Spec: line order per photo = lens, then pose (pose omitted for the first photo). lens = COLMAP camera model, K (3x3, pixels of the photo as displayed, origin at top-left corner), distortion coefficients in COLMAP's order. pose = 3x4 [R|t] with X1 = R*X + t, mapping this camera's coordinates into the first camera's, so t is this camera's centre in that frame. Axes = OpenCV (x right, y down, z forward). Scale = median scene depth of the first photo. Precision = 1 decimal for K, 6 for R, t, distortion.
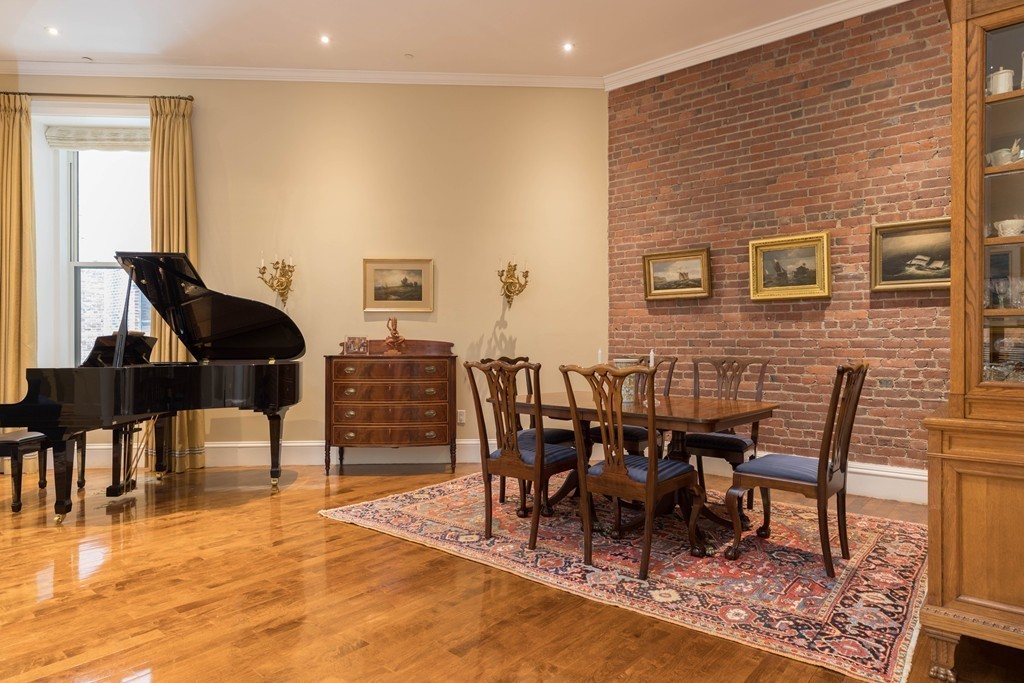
lens RADIAL K [[612.7, 0, 518.3], [0, 612.7, 341.4], [0, 0, 1]] dist [0.003577, -0.001453]
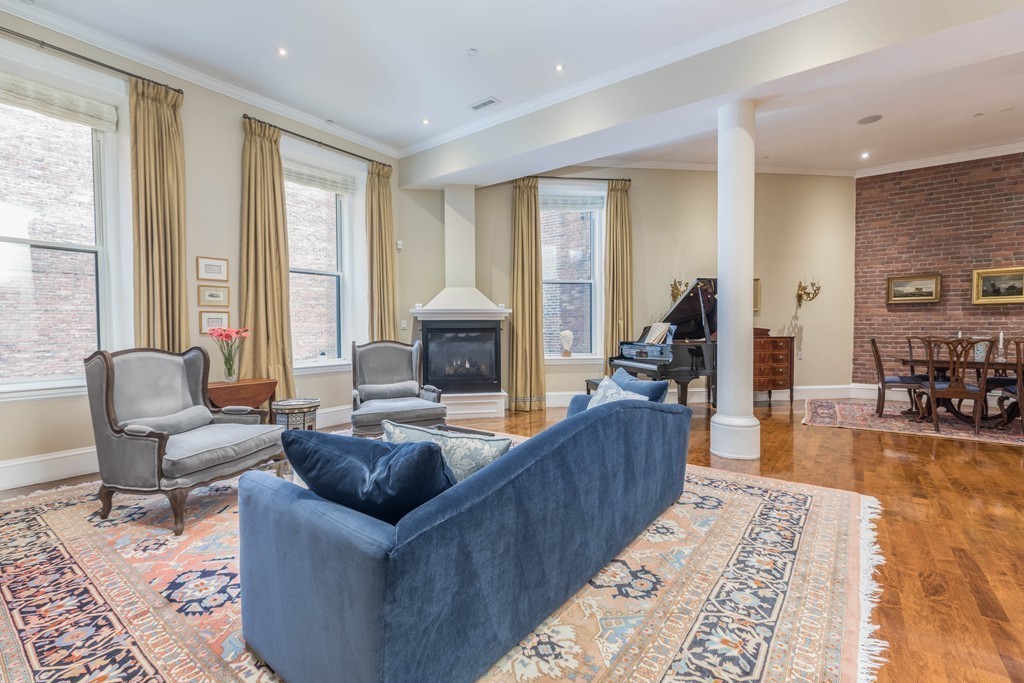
lens RADIAL K [[454.2, 0, 515.7], [0, 454.2, 339.0], [0, 0, 1]] dist [0.001590, 0.000022]
pose [[0.997831, -0.005274, 0.065612, -0.972636], [0.003773, 0.999729, 0.022971, -0.002002], [-0.065715, -0.022673, 0.997581, -0.210604]]
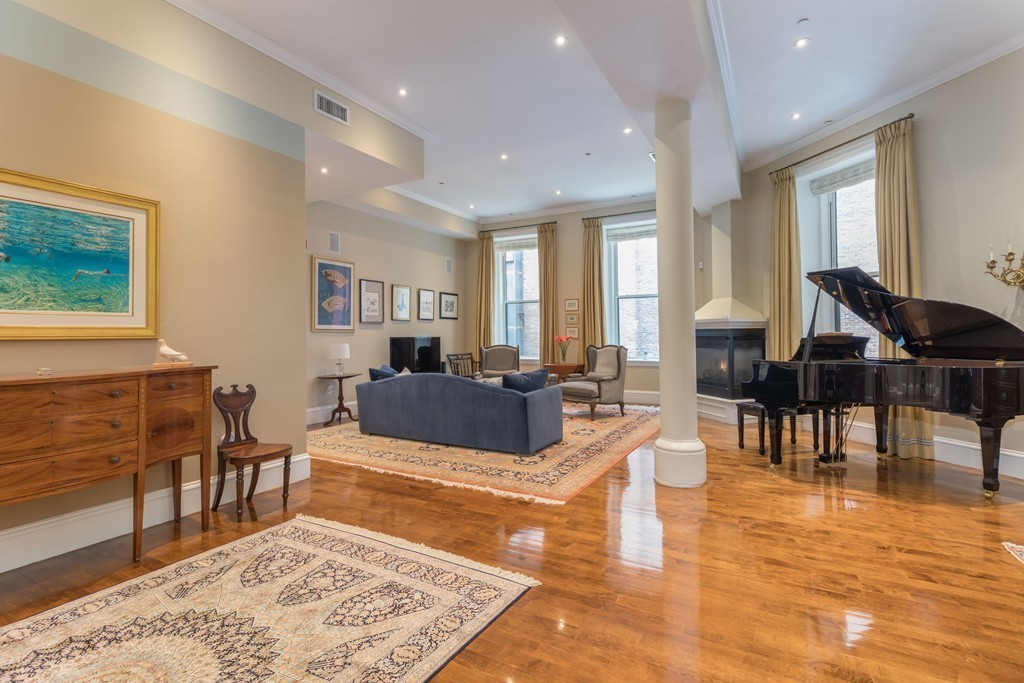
lens RADIAL K [[478.0, 0, 518.6], [0, 478.0, 327.3], [0, 0, 1]] dist [0.005321, 0.001048]
pose [[0.200892, -0.012601, -0.979532, 0.165095], [0.009420, 0.999896, -0.010931, -0.020251], [0.979568, -0.007032, 0.200990, 0.153748]]
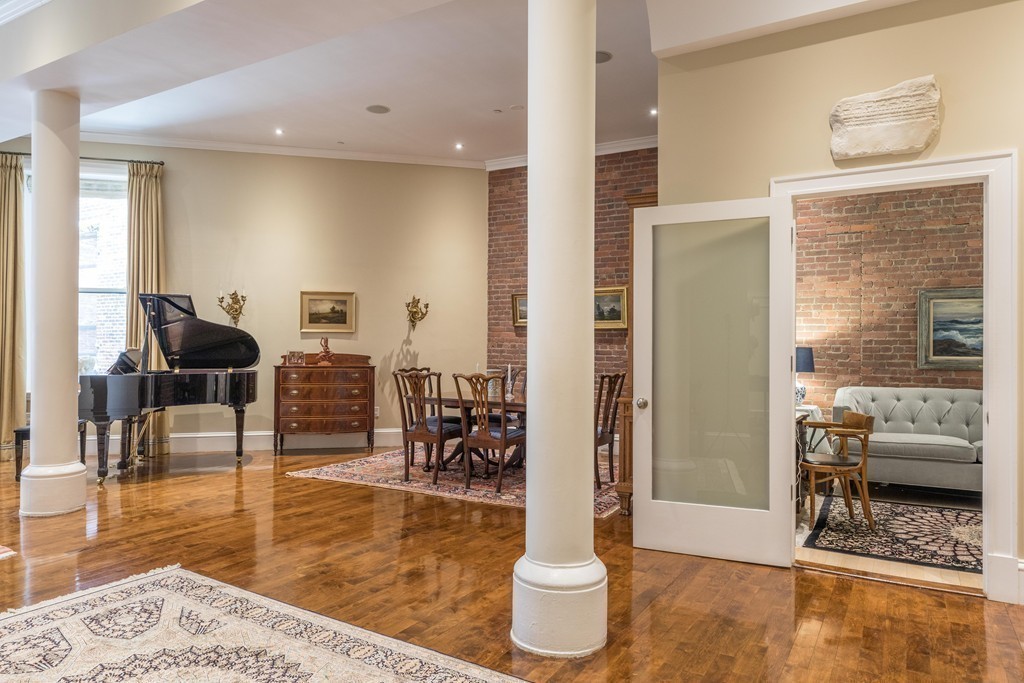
lens RADIAL K [[676.5, 0, 516.0], [0, 676.5, 341.3], [0, 0, 1]] dist [0.025958, 0.000590]
pose [[0.985839, 0.009240, 0.167440, -0.045870], [-0.008342, 0.999947, -0.006064, -0.025666], [-0.167487, 0.004581, 0.985864, -0.548665]]
